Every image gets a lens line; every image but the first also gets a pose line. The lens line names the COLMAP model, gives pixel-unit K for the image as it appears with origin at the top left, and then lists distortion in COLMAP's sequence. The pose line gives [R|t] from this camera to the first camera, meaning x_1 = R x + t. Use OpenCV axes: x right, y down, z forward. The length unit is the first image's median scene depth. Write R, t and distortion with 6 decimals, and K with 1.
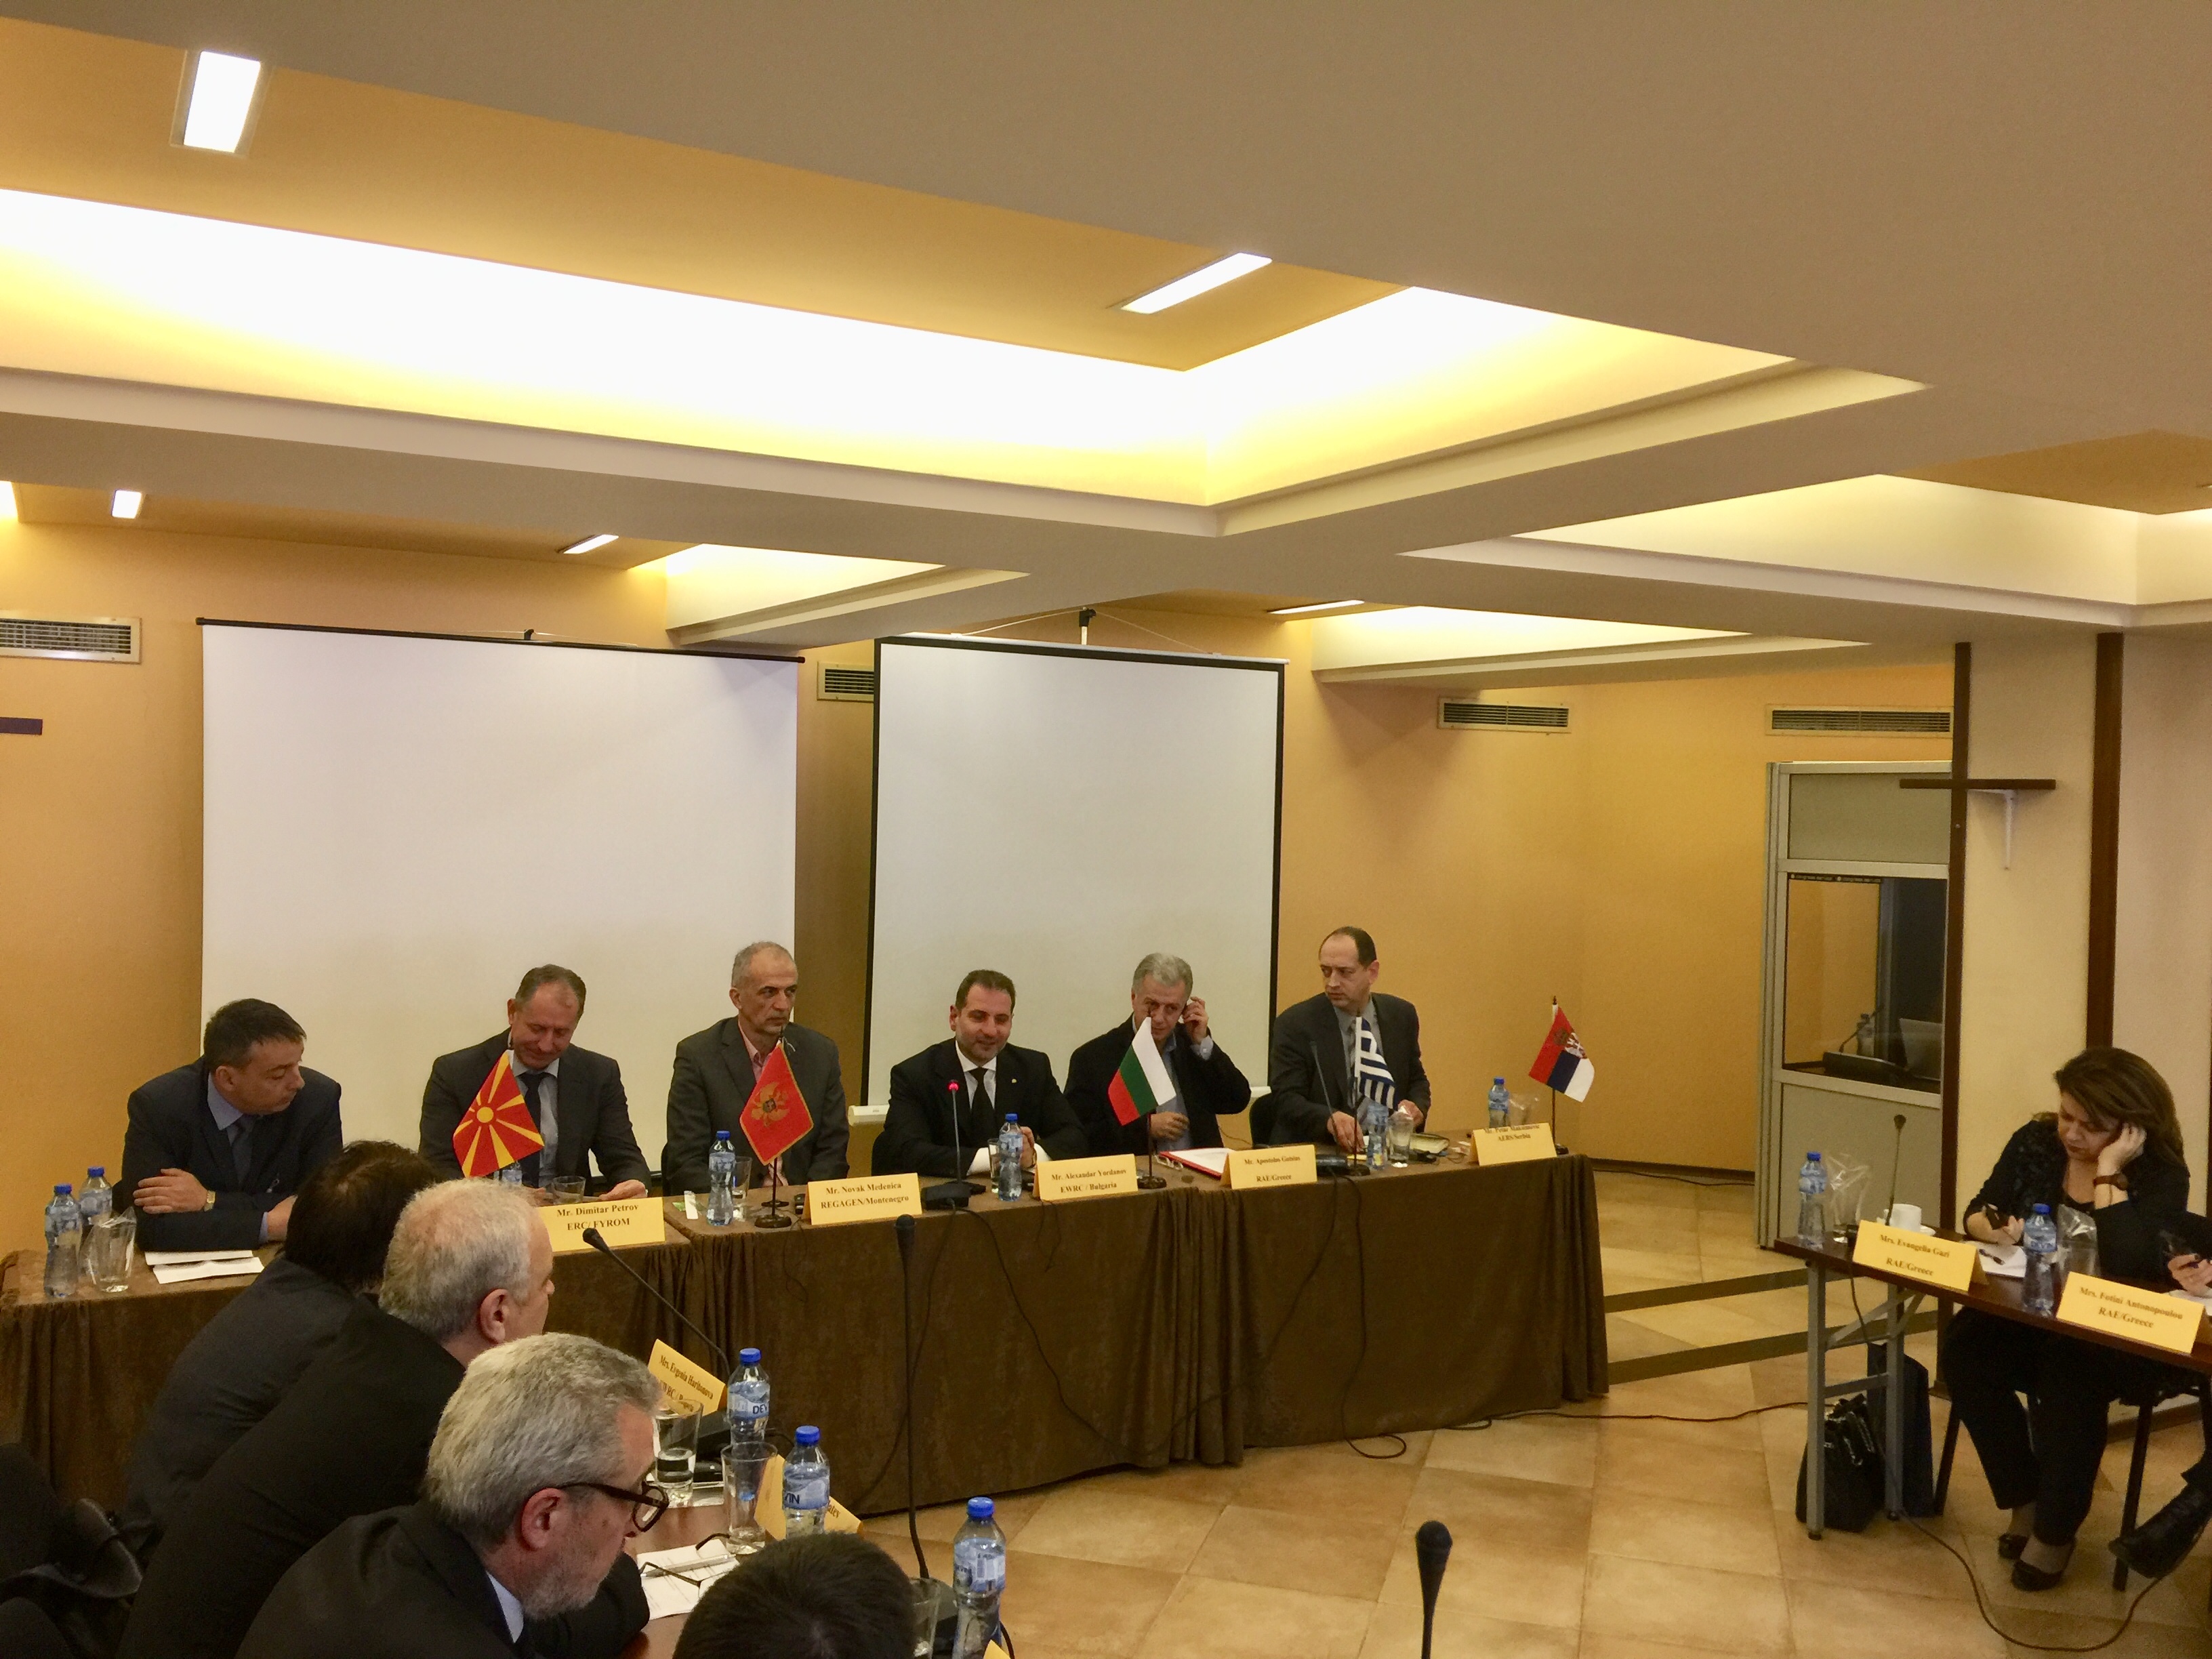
lens RADIAL K [[1897.1, 0, 1106.0], [0, 1897.1, 829.5], [0, 0, 1]] dist [0.058331, -0.000856]
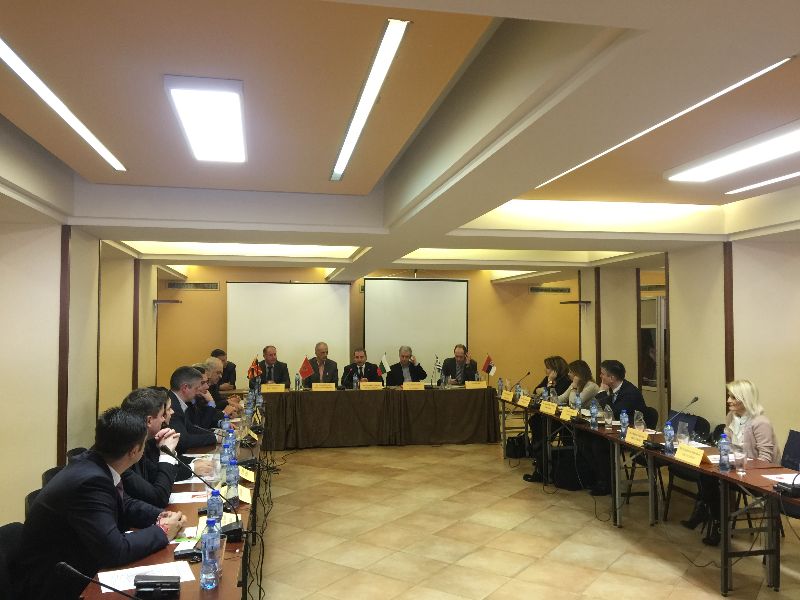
lens RADIAL K [[686.1, 0, 400.0], [0, 686.1, 300.0], [0, 0, 1]] dist [0.058331, -0.000856]
pose [[0.951317, -0.033753, -0.306360, 0.540512], [0.016482, 0.998134, -0.058788, 0.055933], [0.307773, 0.050877, 0.950099, -0.612140]]
